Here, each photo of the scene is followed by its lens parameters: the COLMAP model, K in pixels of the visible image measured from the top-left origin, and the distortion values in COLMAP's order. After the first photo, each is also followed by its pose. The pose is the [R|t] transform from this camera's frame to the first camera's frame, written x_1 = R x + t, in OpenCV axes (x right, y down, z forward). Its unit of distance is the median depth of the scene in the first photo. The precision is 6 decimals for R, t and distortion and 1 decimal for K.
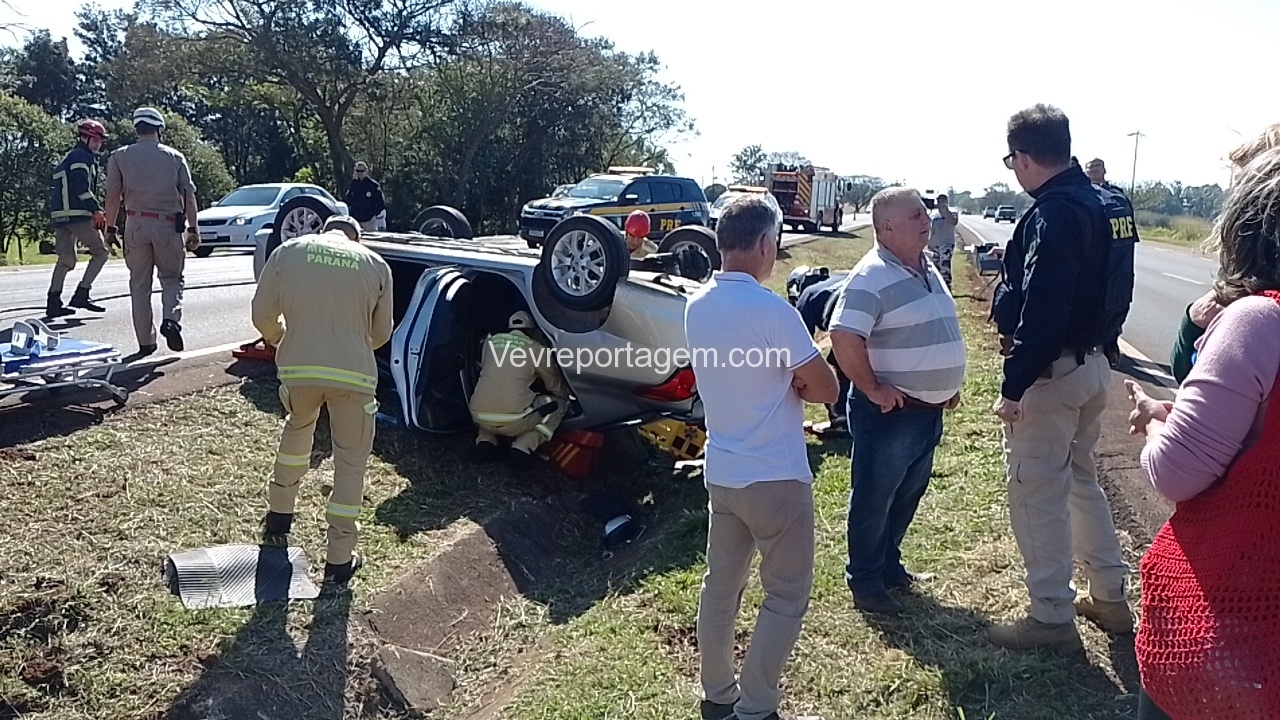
lens RADIAL K [[993.1, 0, 629.2], [0, 993.1, 365.2], [0, 0, 1]] dist [0.067896, -0.097182]
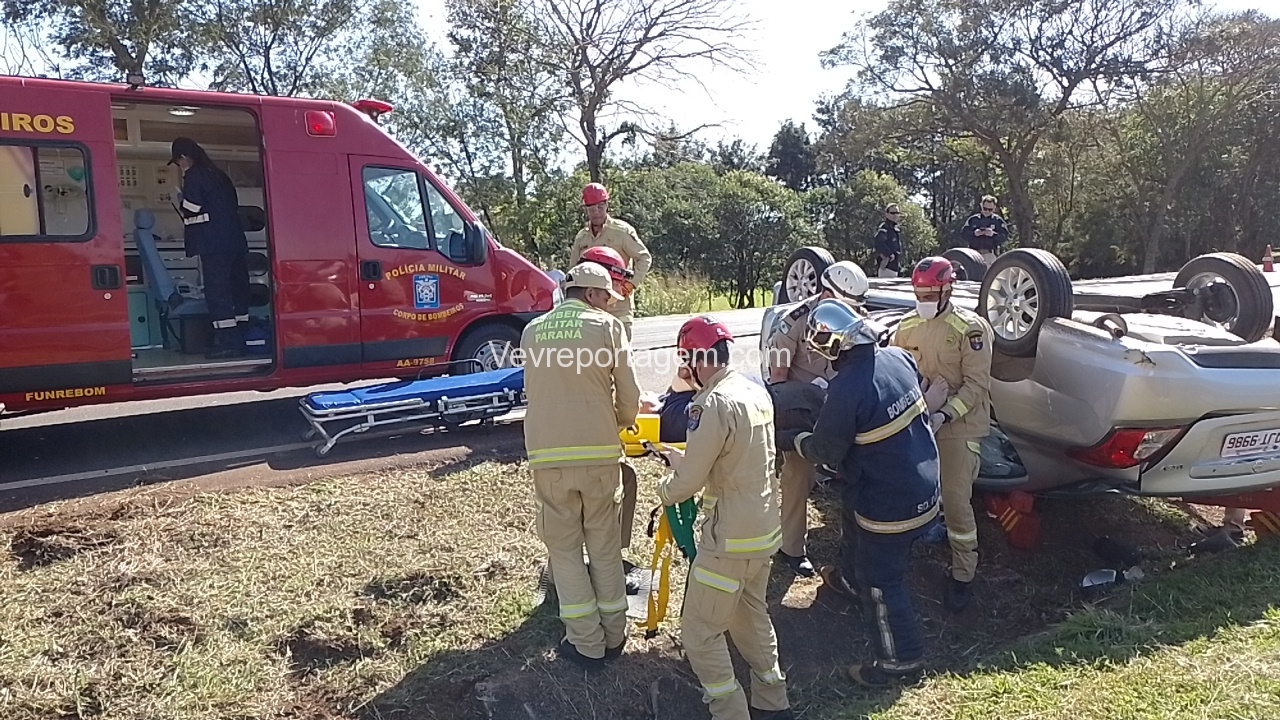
lens RADIAL K [[942.2, 0, 646.6], [0, 942.2, 355.0], [0, 0, 1]] dist [0.067442, -0.098567]
pose [[0.759747, 0.017975, -0.649970, 0.051979], [-0.049317, 0.998331, -0.030039, -0.003231], [0.648346, 0.054877, 0.759366, 0.029122]]
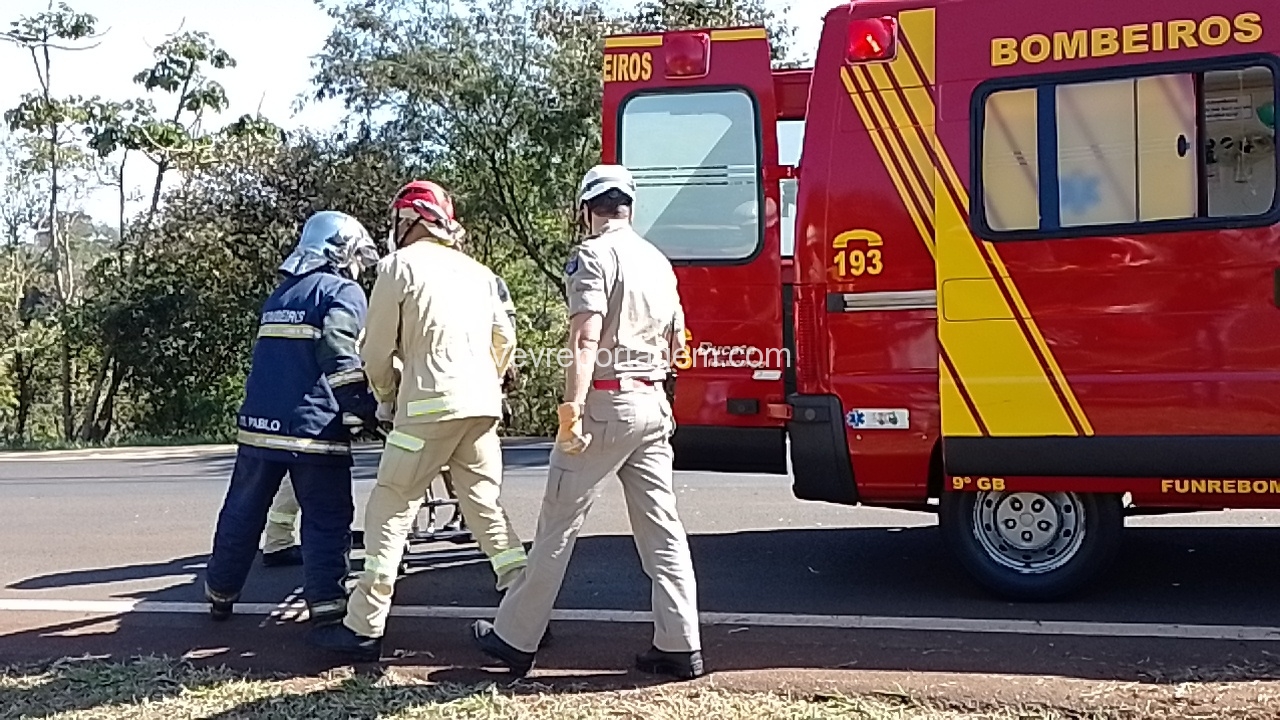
lens RADIAL K [[1449.3, 0, 651.6], [0, 1449.3, 369.1], [0, 0, 1]] dist [0.067000, 0.000000]
pose [[-0.089180, 0.018044, -0.995852, 0.016855], [-0.106207, 0.993963, 0.027521, -0.006836], [0.990337, 0.108221, -0.086725, 0.046015]]
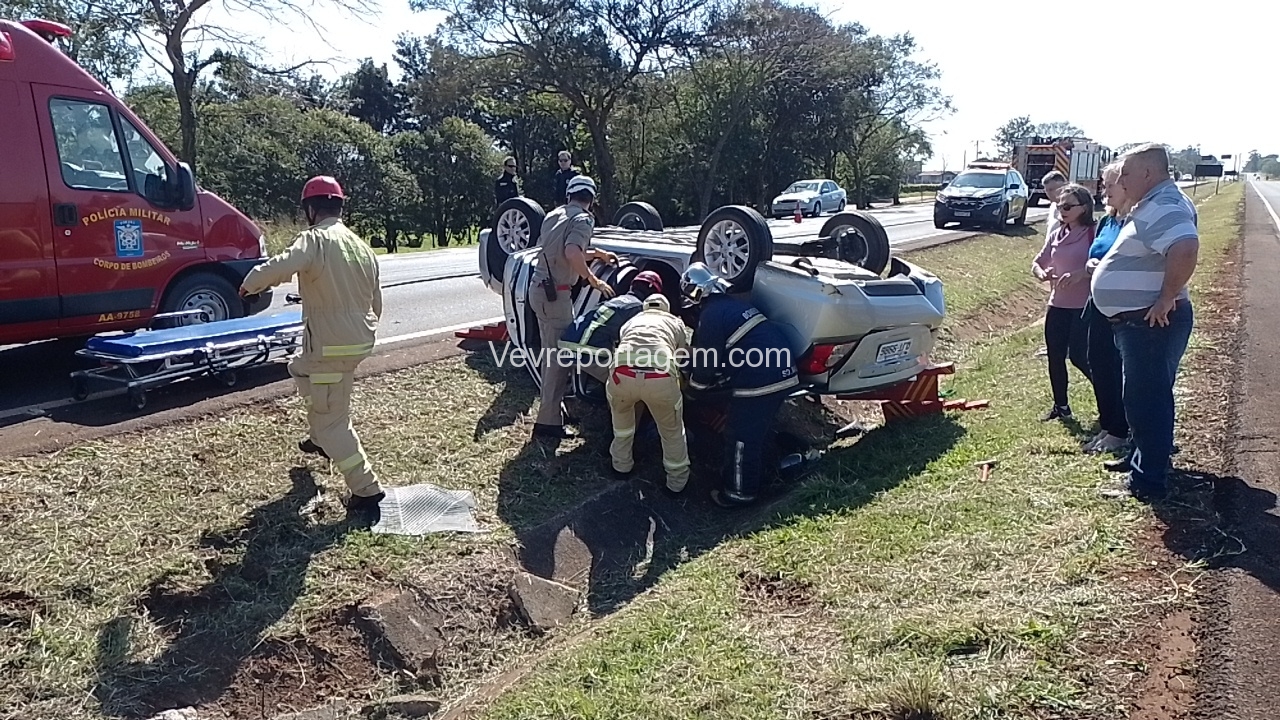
lens RADIAL K [[942.2, 0, 641.0], [0, 942.2, 358.8], [0, 0, 1]] dist [0.067442, -0.098567]
pose [[0.965701, 0.007966, -0.259534, 0.026409], [-0.003280, 0.999824, 0.018482, -0.000239], [0.259636, -0.016996, 0.965557, -0.008851]]
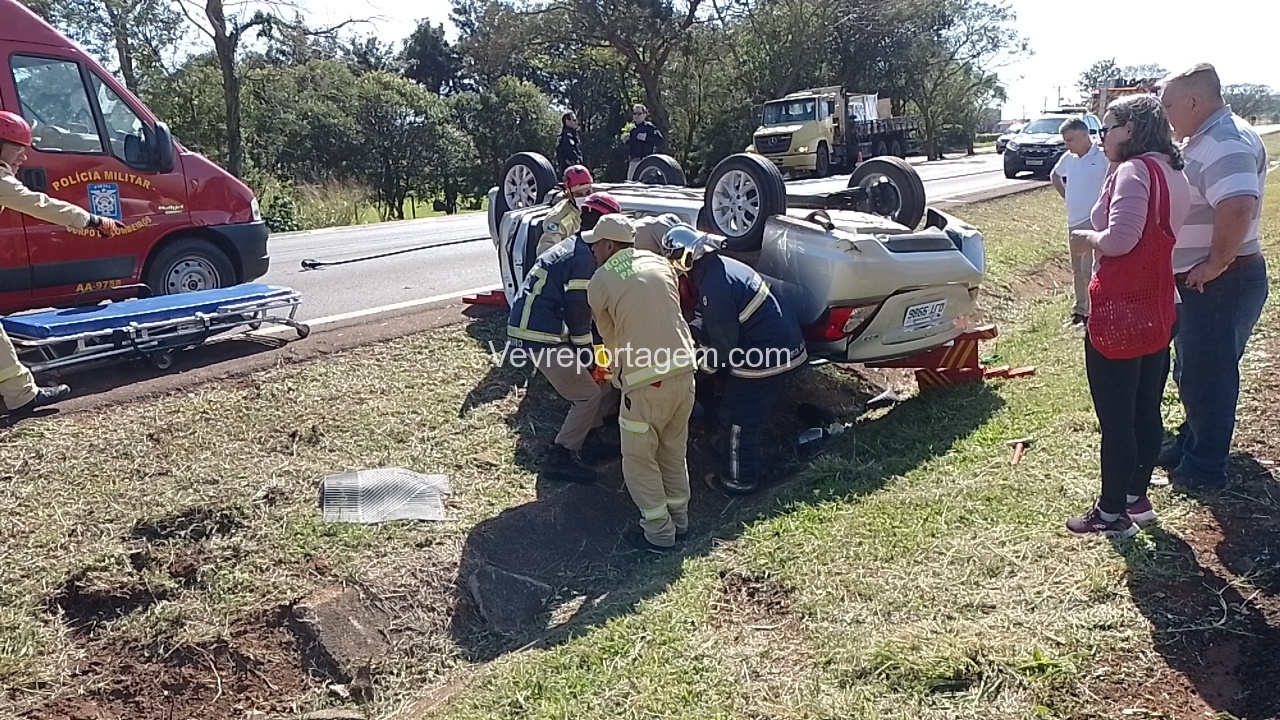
lens RADIAL K [[942.2, 0, 643.5], [0, 942.2, 356.4], [0, 0, 1]] dist [0.067442, -0.098567]
pose [[0.944632, 0.011041, -0.327946, 0.035507], [0.008608, 0.998256, 0.058402, -0.001301], [0.328019, -0.057991, 0.942889, 0.012835]]
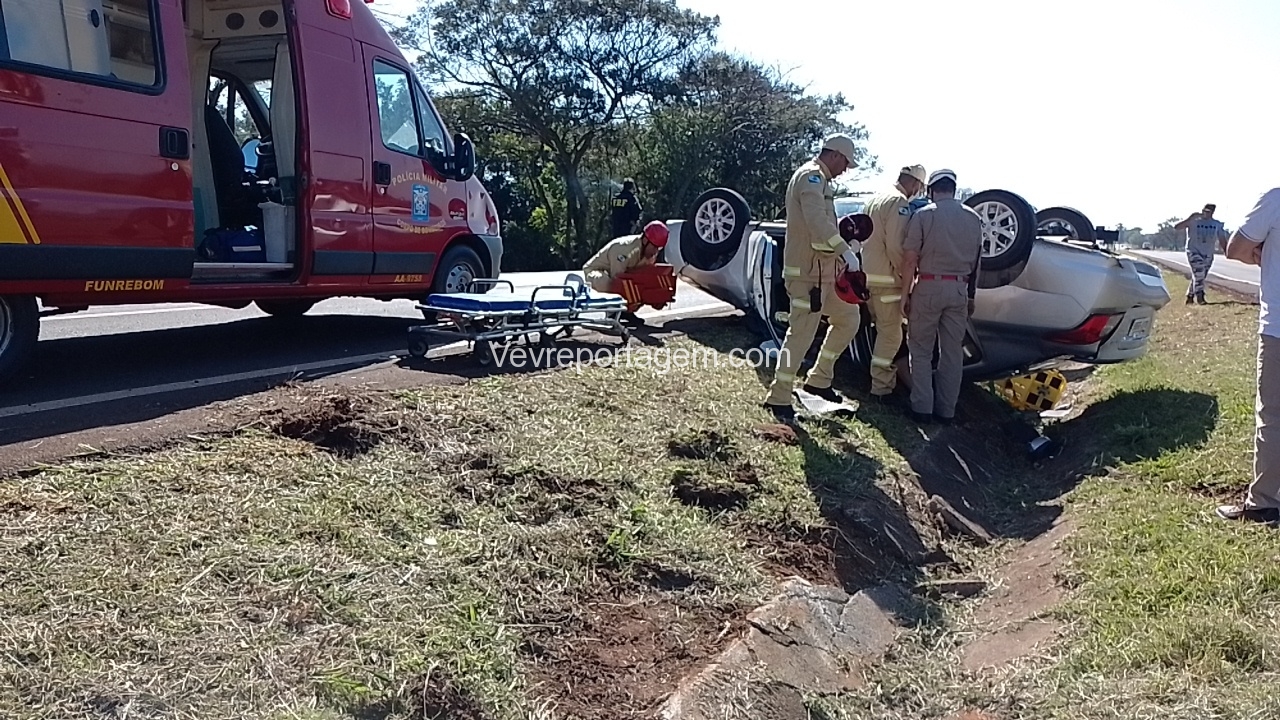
lens RADIAL K [[938.1, 0, 614.1], [0, 938.1, 357.8], [0, 0, 1]] dist [0.056870, -0.001015]
pose [[0.985234, 0.009229, -0.170965, -0.061041], [-0.016771, 0.998946, -0.042723, 0.021464], [0.170390, 0.044960, 0.984350, -0.036034]]
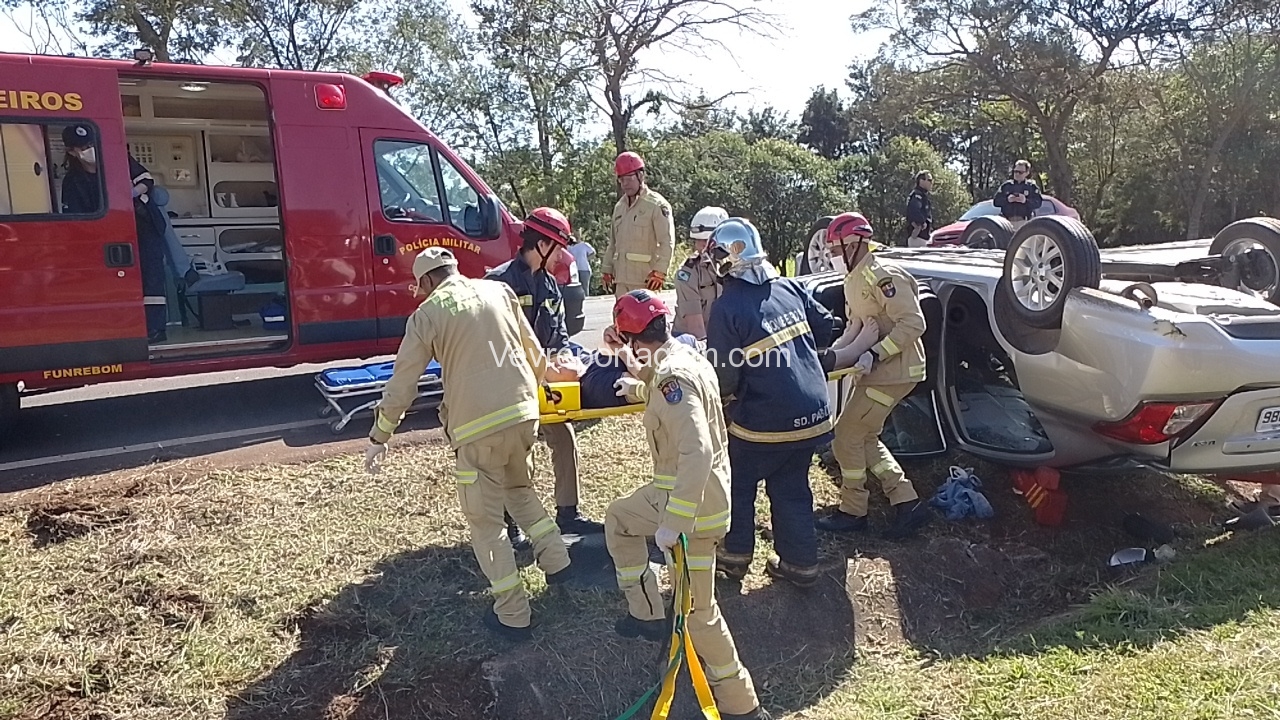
lens RADIAL K [[942.2, 0, 645.5], [0, 942.2, 356.7], [0, 0, 1]] dist [0.067442, -0.098567]
pose [[0.736032, 0.034316, -0.676077, 0.052583], [-0.043286, 0.999056, 0.003584, -0.004039], [0.675562, 0.026627, 0.736823, 0.034166]]
